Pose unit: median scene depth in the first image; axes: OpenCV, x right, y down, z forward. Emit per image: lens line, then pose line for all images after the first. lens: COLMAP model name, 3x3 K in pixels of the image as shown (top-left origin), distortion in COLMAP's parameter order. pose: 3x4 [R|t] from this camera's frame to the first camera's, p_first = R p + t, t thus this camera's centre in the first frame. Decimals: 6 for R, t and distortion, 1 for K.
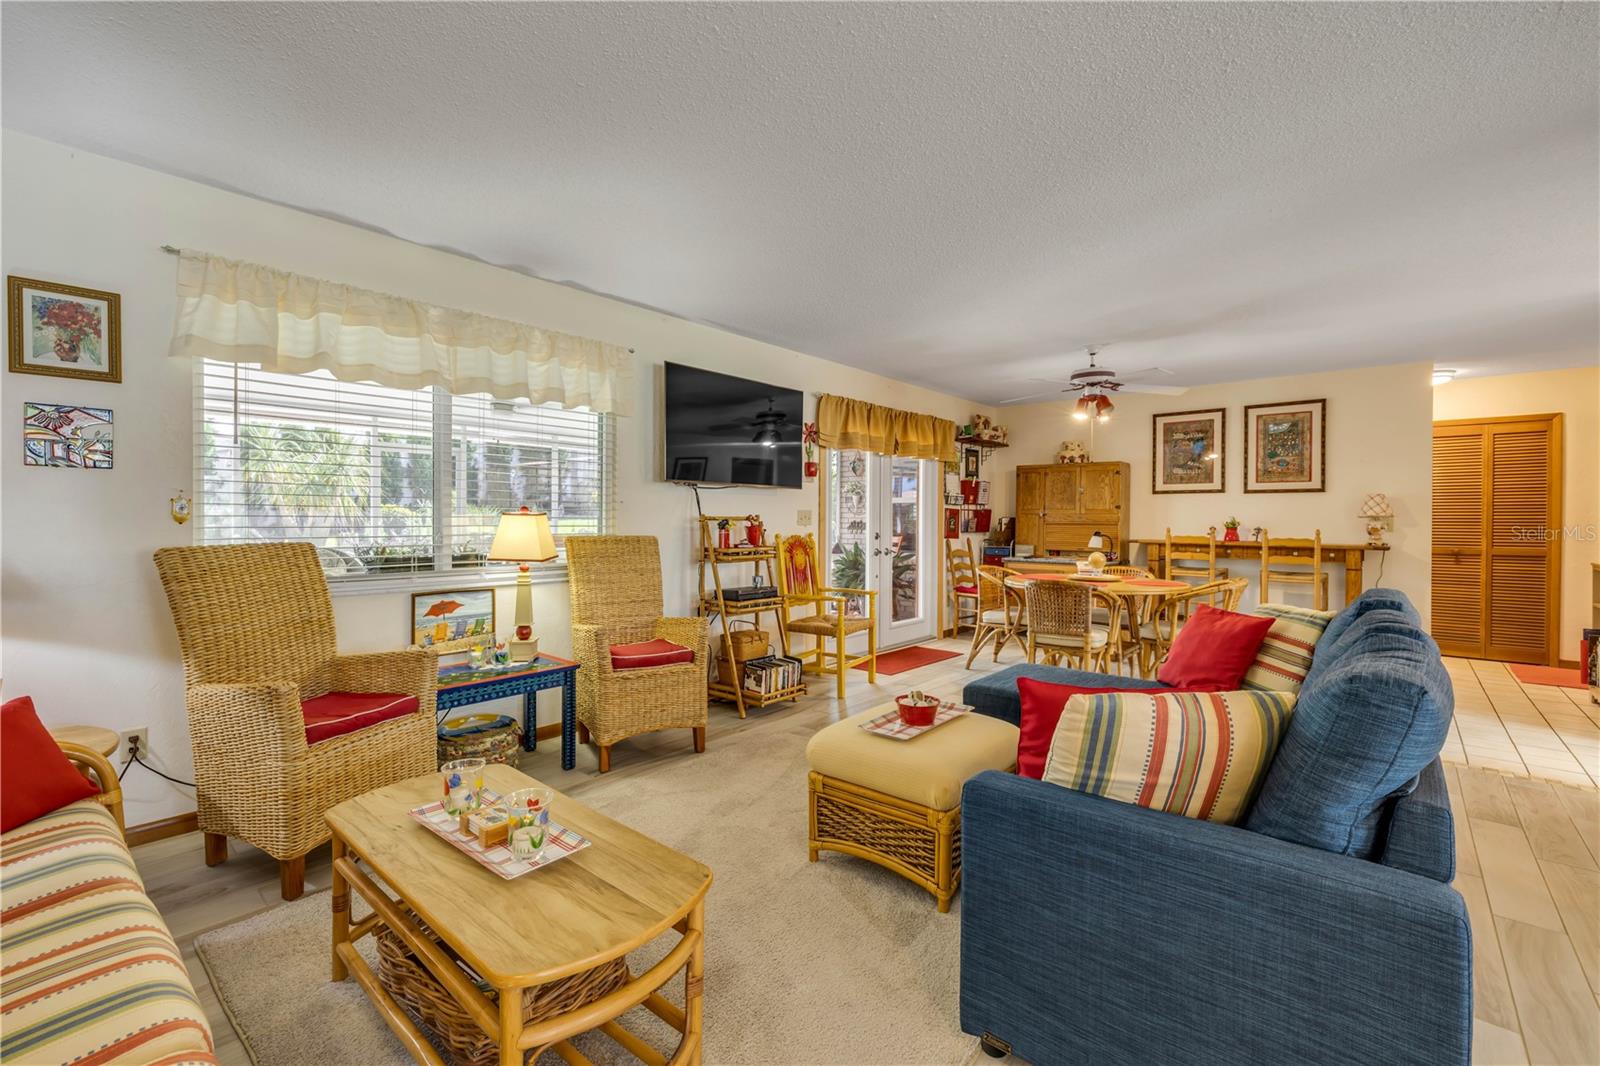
lens RADIAL K [[677.2, 0, 798.5], [0, 677.2, 523.6], [0, 0, 1]] dist [-0.001728, 0.000437]
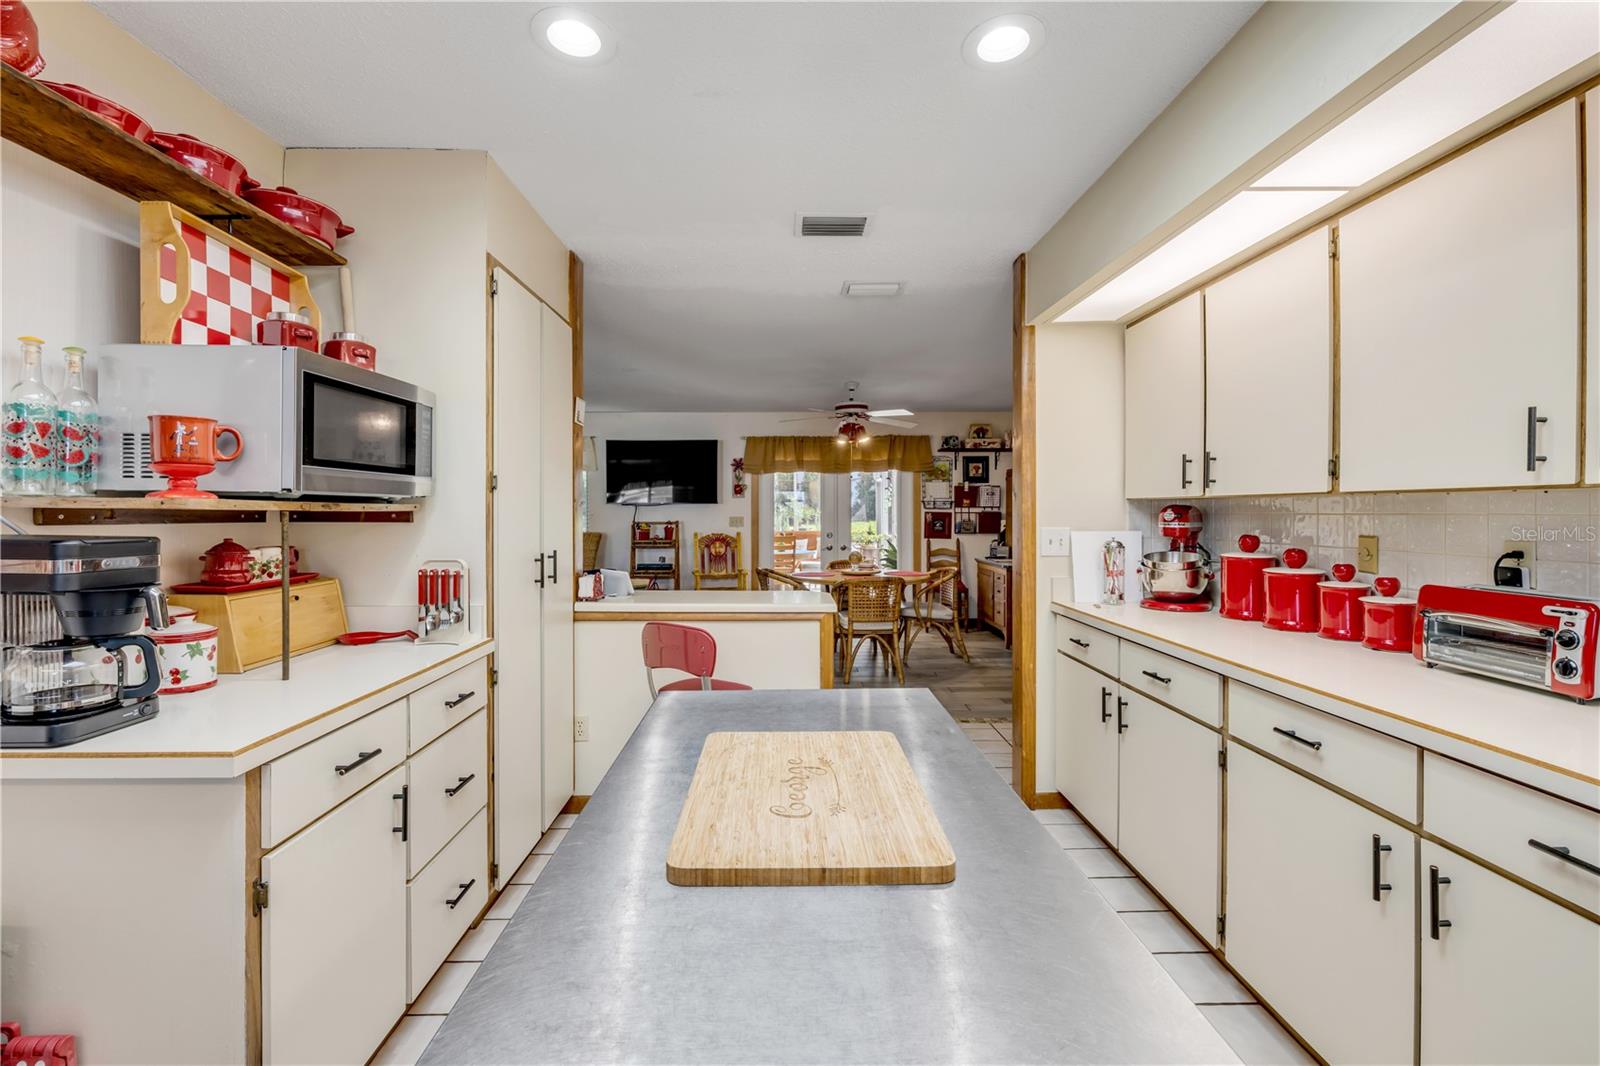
lens RADIAL K [[677.2, 0, 799.4], [0, 677.2, 511.6], [0, 0, 1]] dist [-0.001728, 0.000437]
pose [[0.675258, -0.007952, -0.737539, 1.059883], [0.001605, 0.999955, -0.009312, -0.014860], [0.737580, 0.005104, 0.675241, 0.083477]]
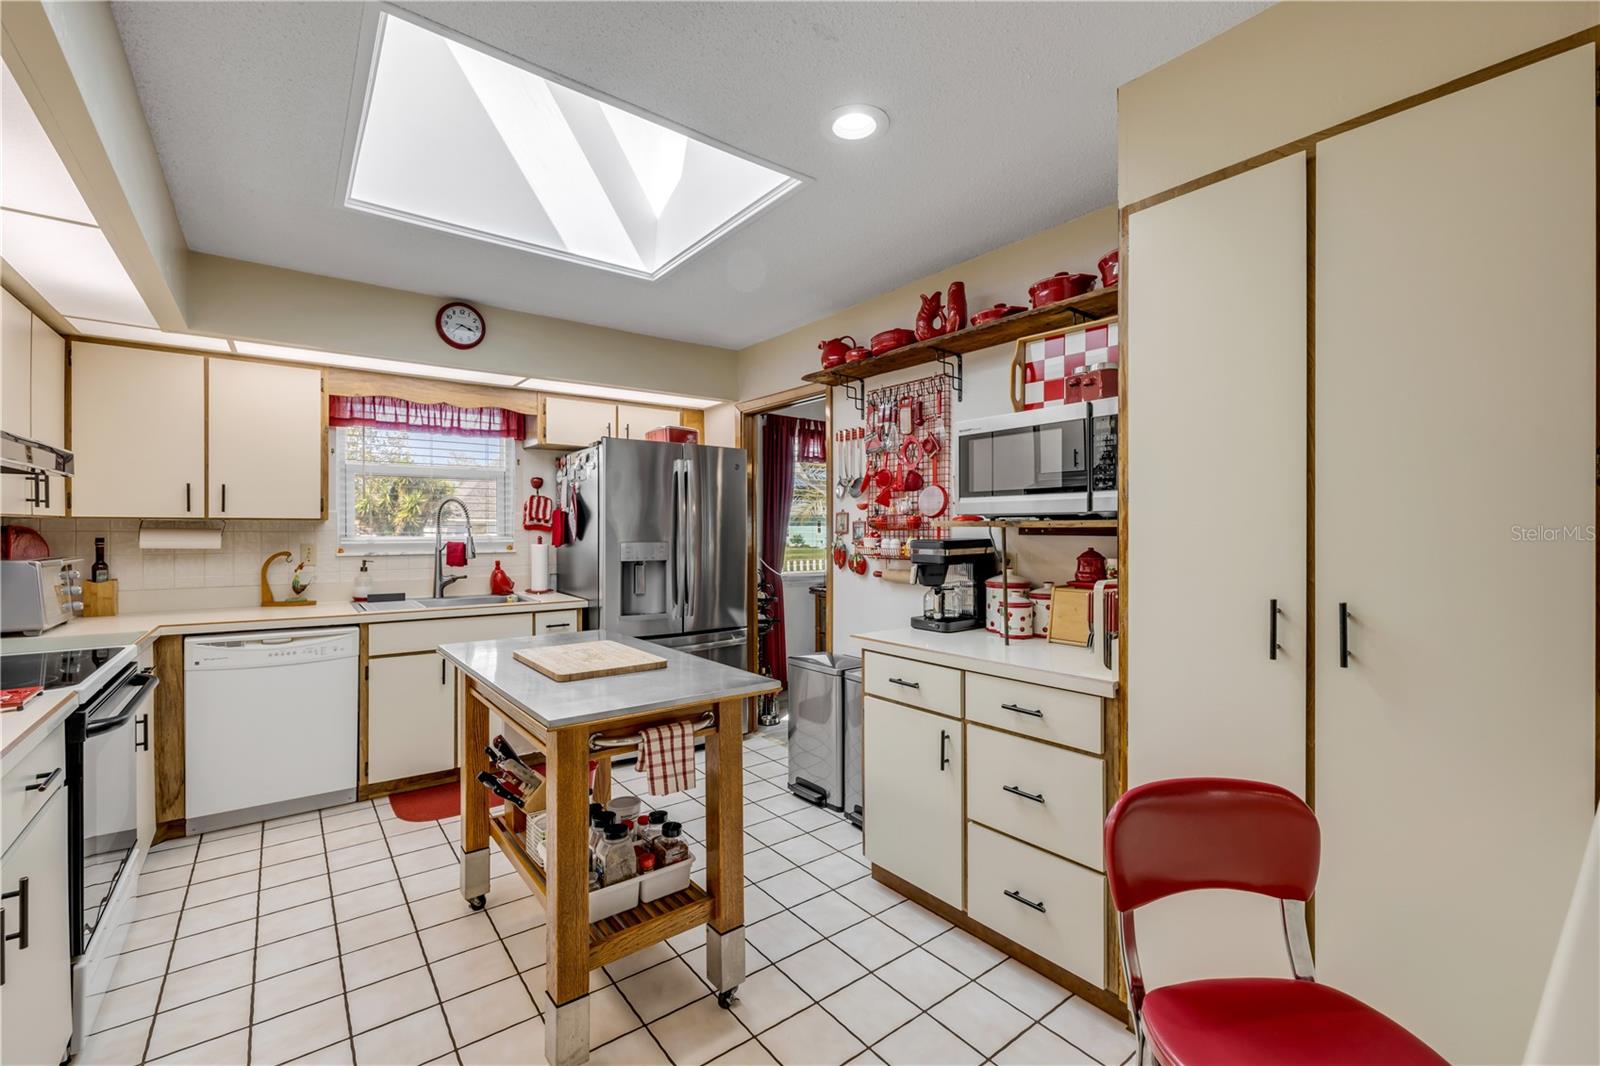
lens RADIAL K [[677.2, 0, 793.6], [0, 677.2, 535.6], [0, 0, 1]] dist [-0.001728, 0.000437]
pose [[-0.979095, -0.007666, 0.203260, 0.761579], [-0.003882, 0.999812, 0.019007, -0.020390], [-0.203368, 0.017821, -0.978940, 0.519123]]
